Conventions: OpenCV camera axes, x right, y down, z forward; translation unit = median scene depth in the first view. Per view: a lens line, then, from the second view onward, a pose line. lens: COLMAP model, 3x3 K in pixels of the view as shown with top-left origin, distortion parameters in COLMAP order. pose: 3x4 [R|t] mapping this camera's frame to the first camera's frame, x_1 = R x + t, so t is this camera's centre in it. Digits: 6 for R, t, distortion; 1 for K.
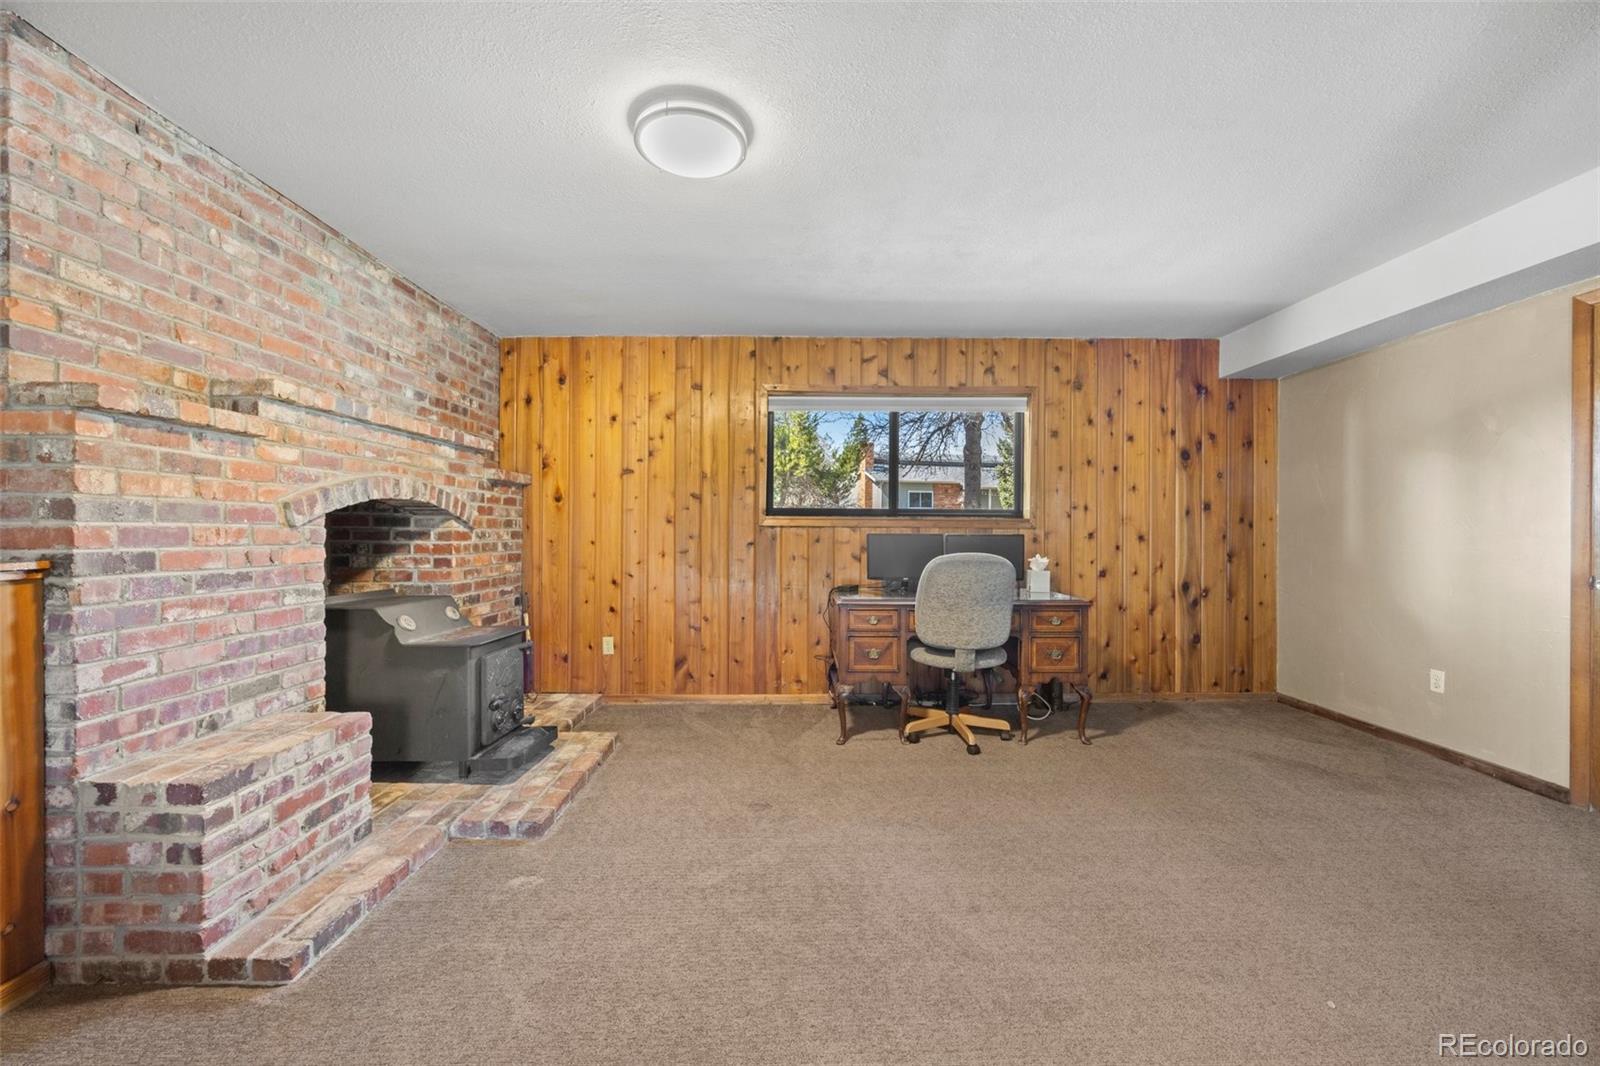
lens RADIAL K [[643.9, 0, 802.4], [0, 643.9, 531.4], [0, 0, 1]] dist [-0.000252, 0.000307]
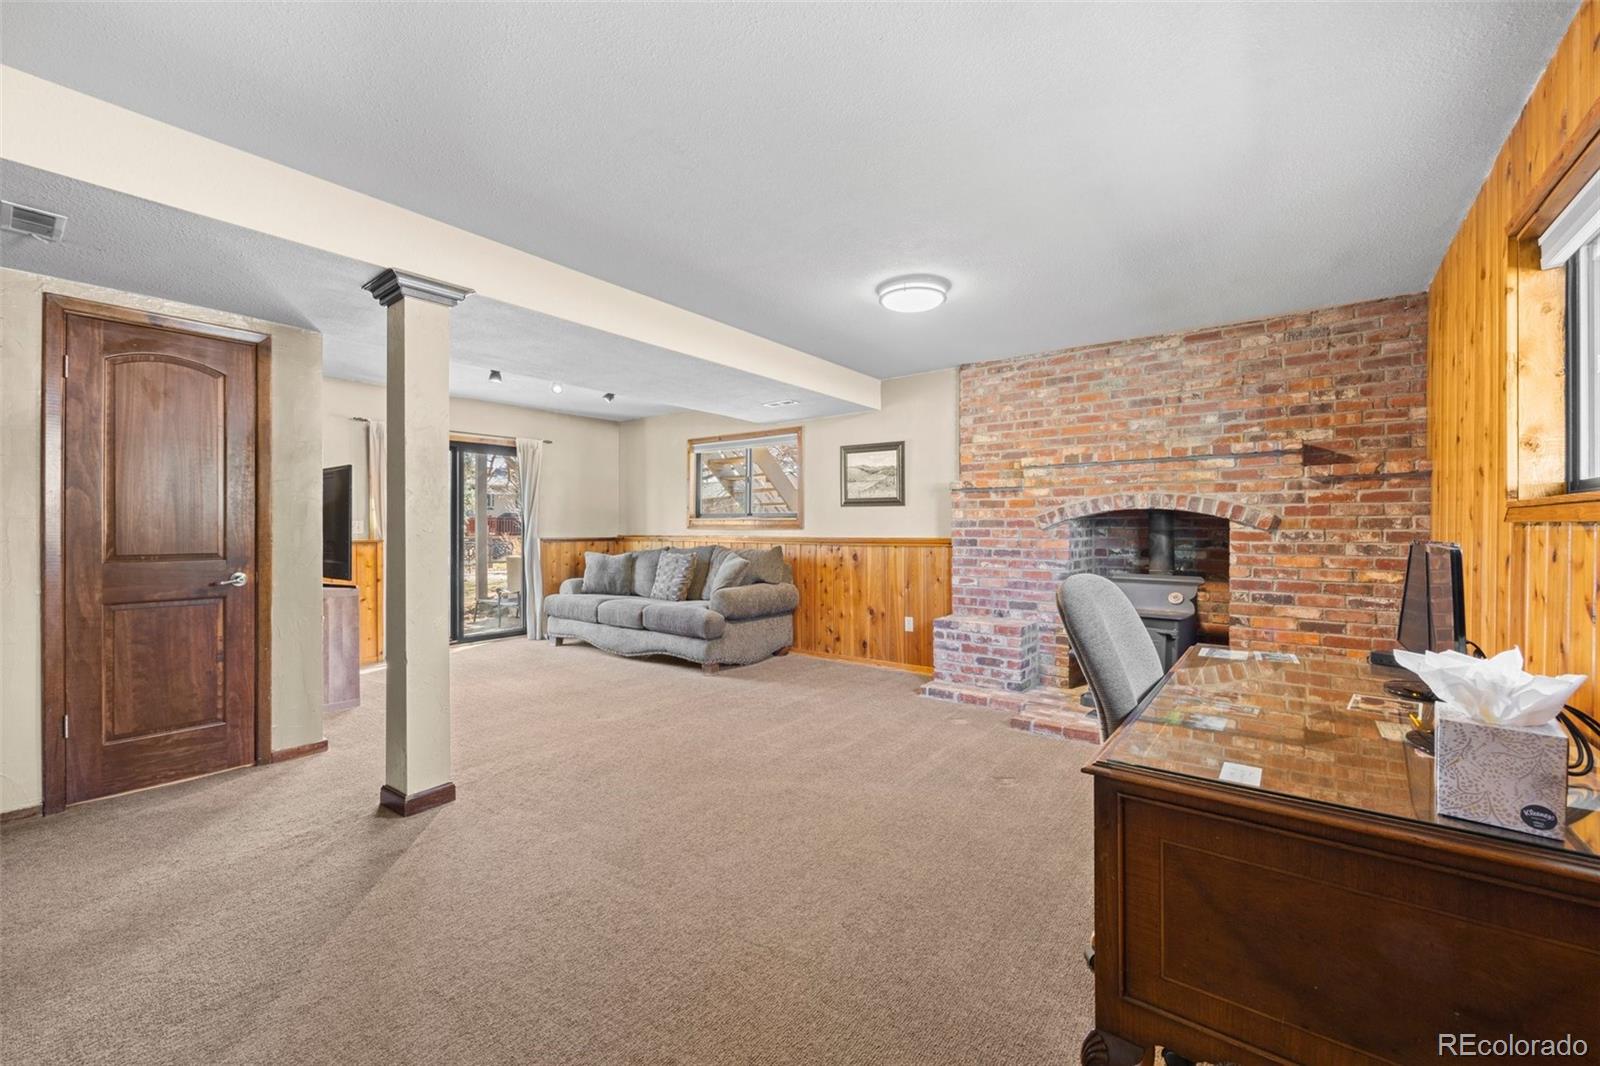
lens RADIAL K [[643.9, 0, 802.4], [0, 643.9, 531.4], [0, 0, 1]] dist [-0.000252, 0.000307]
pose [[-0.622265, -0.002959, -0.782801, 1.275436], [-0.004433, 0.999990, -0.000256, 0.003685], [0.782794, 0.003311, -0.622272, 1.777268]]
